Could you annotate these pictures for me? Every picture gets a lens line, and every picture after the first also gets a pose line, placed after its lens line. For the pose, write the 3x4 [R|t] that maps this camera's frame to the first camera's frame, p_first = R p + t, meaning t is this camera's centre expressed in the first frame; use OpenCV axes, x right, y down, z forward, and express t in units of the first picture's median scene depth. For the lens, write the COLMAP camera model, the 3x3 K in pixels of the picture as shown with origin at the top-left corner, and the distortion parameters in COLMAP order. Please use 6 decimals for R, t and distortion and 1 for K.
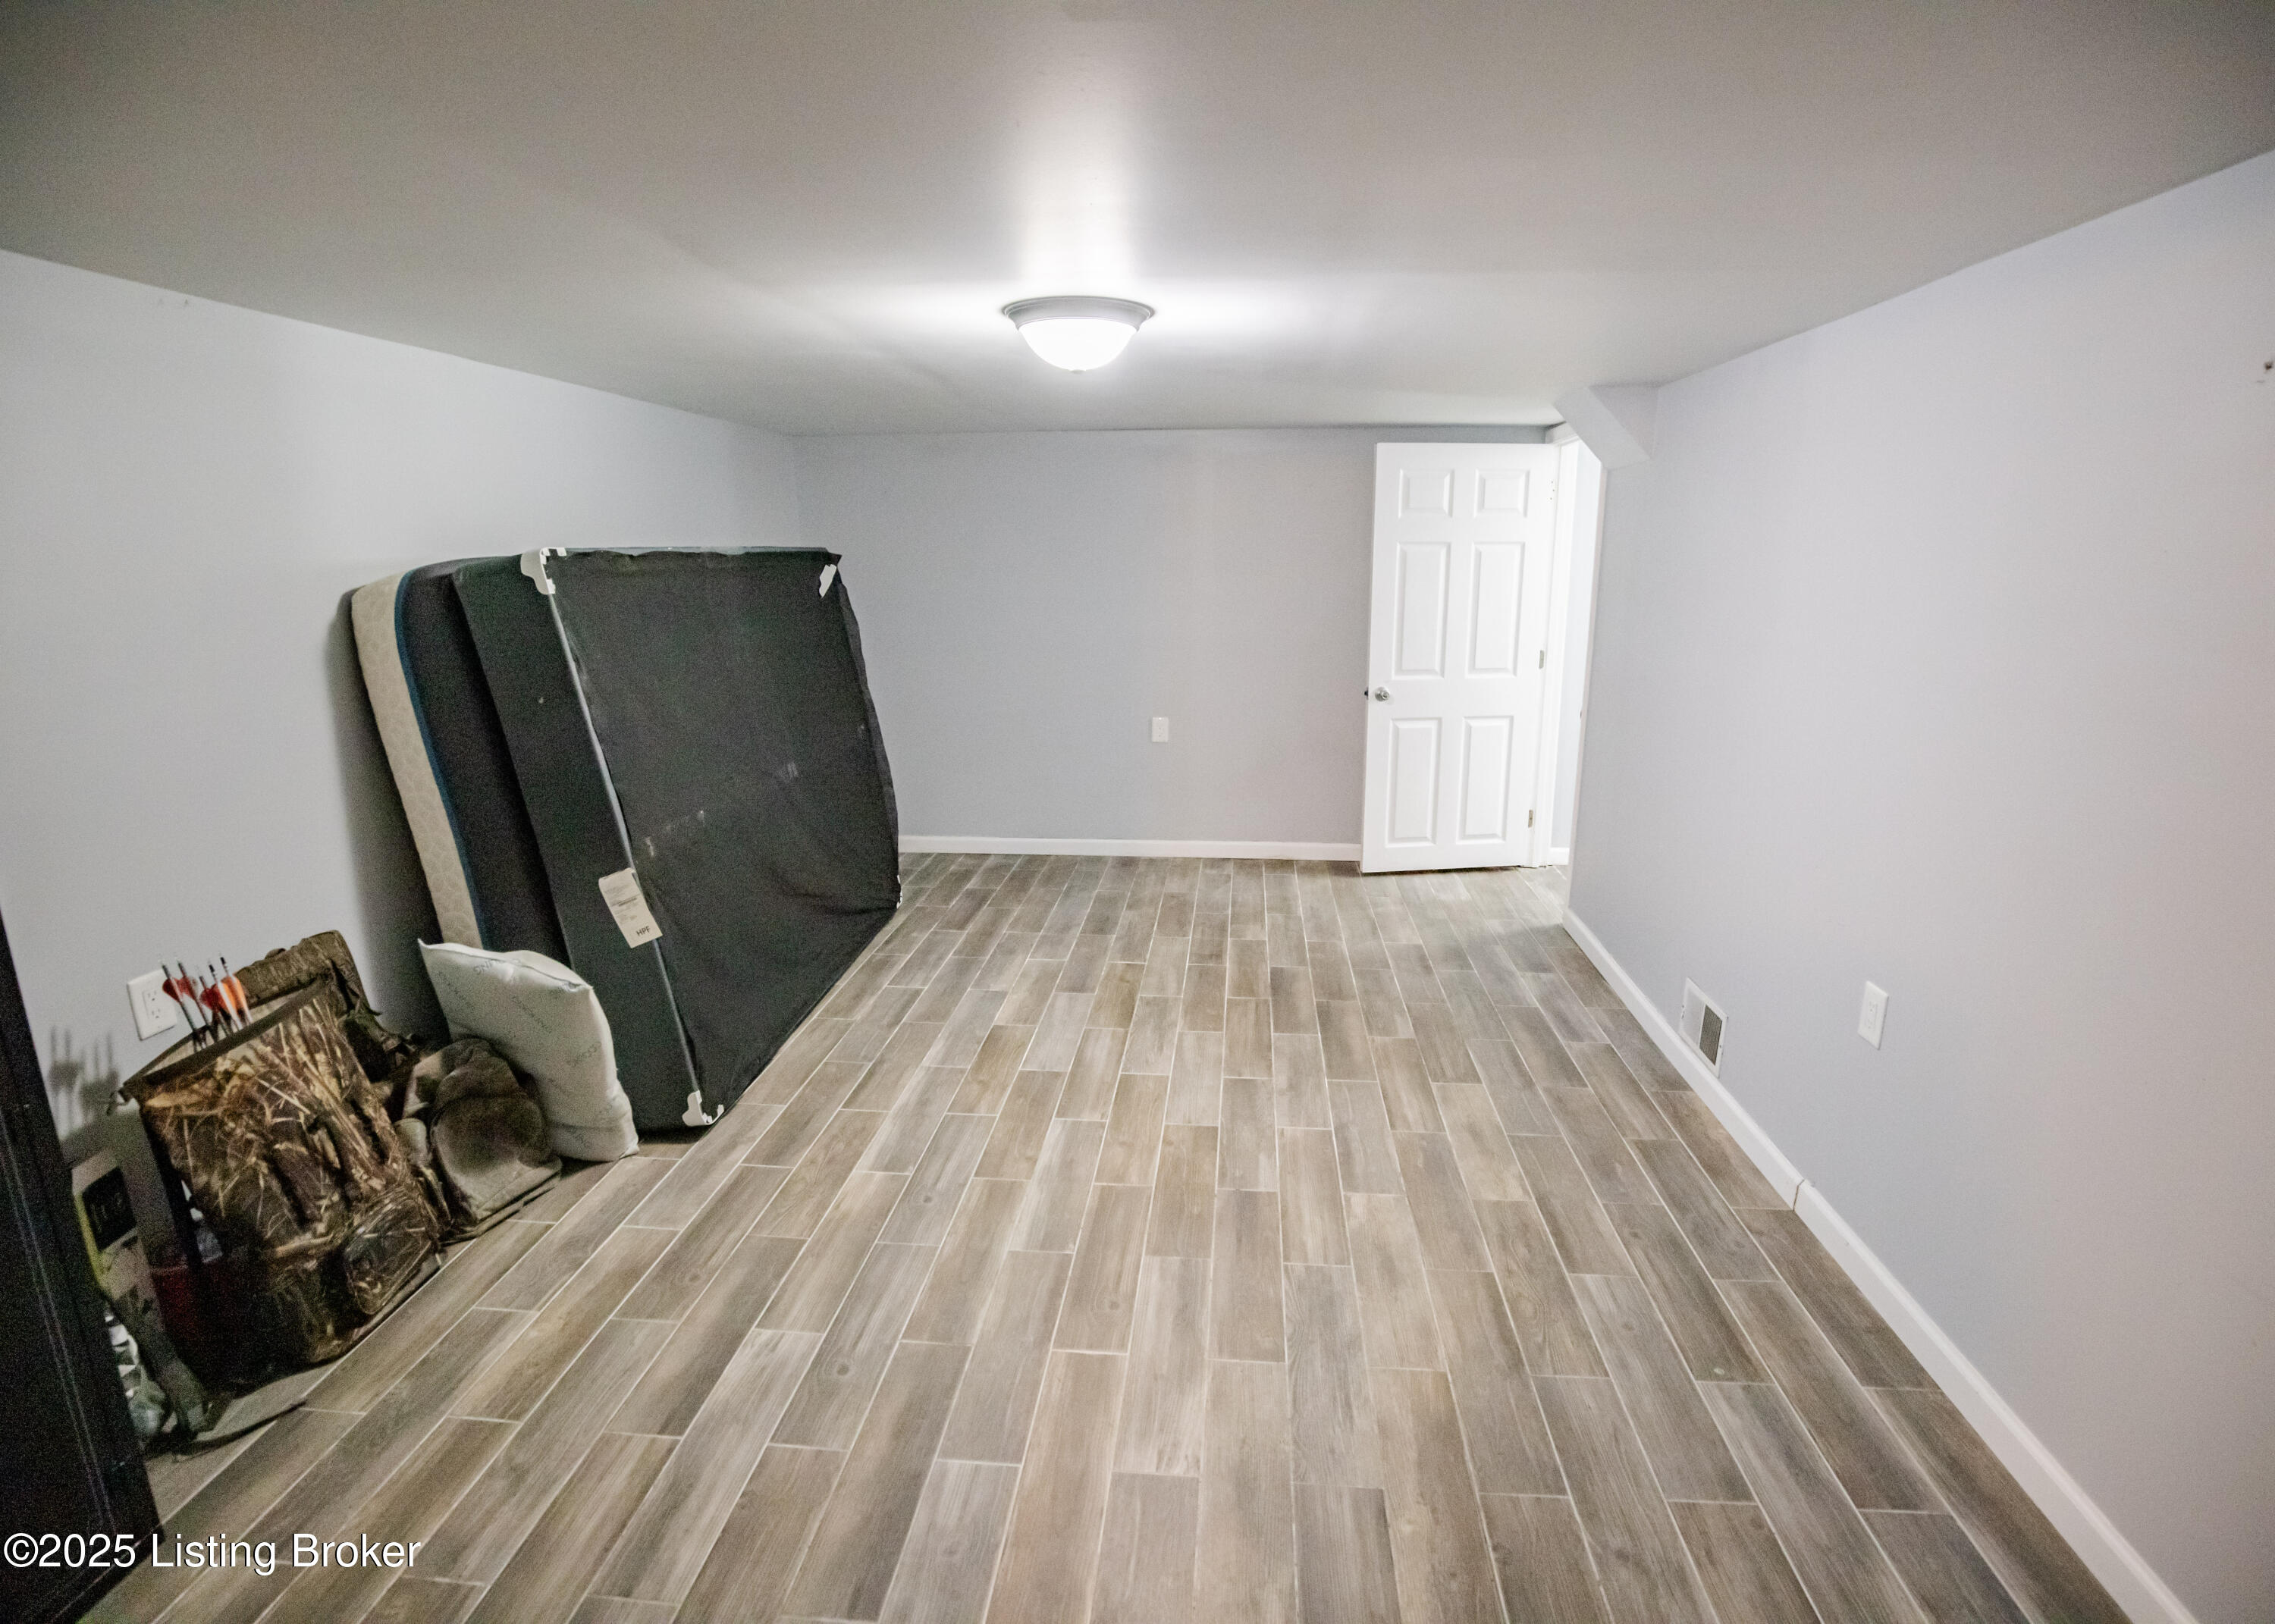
lens RADIAL K [[1125.7, 0, 1143.1], [0, 1125.7, 806.7], [0, 0, 1]] dist [-0.034271, 0.005069]
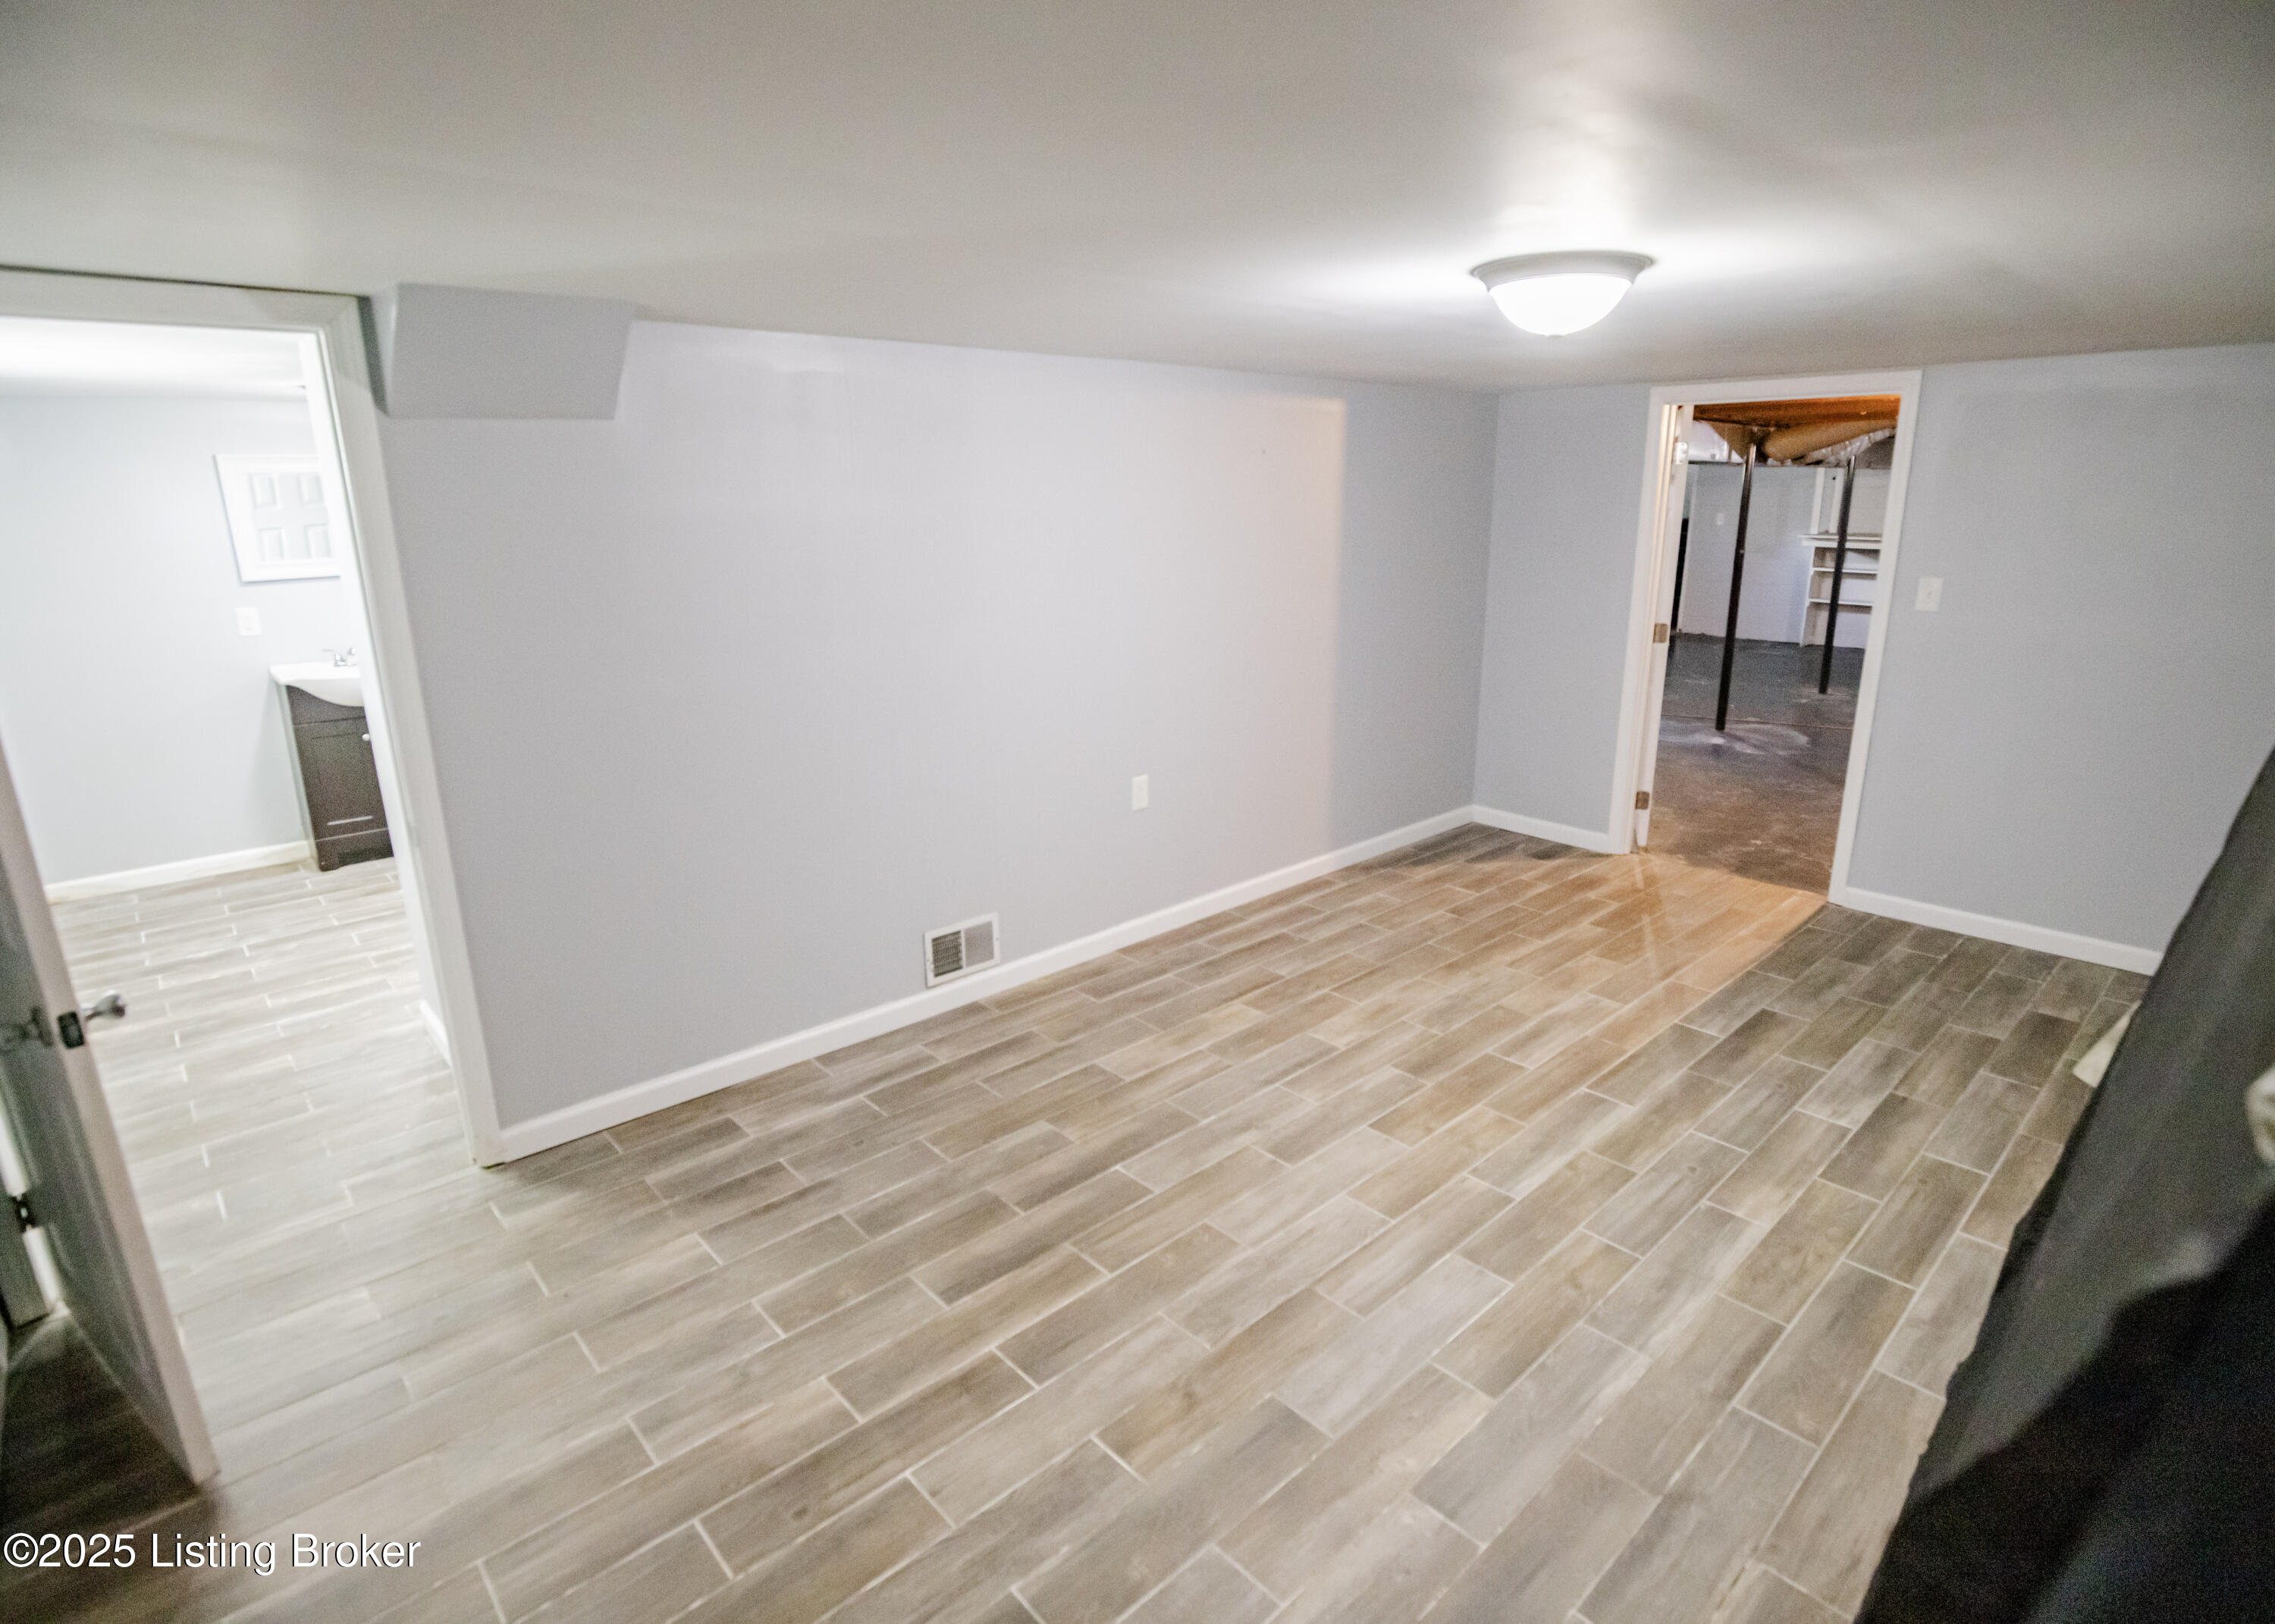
lens RADIAL K [[1125.7, 0, 1143.7], [0, 1125.7, 813.6], [0, 0, 1]] dist [-0.034271, 0.005069]
pose [[-0.735634, -0.176629, 0.653945, -0.388330], [0.163422, 0.890611, 0.424388, -0.412547], [-0.657370, 0.419063, -0.626299, 1.645949]]
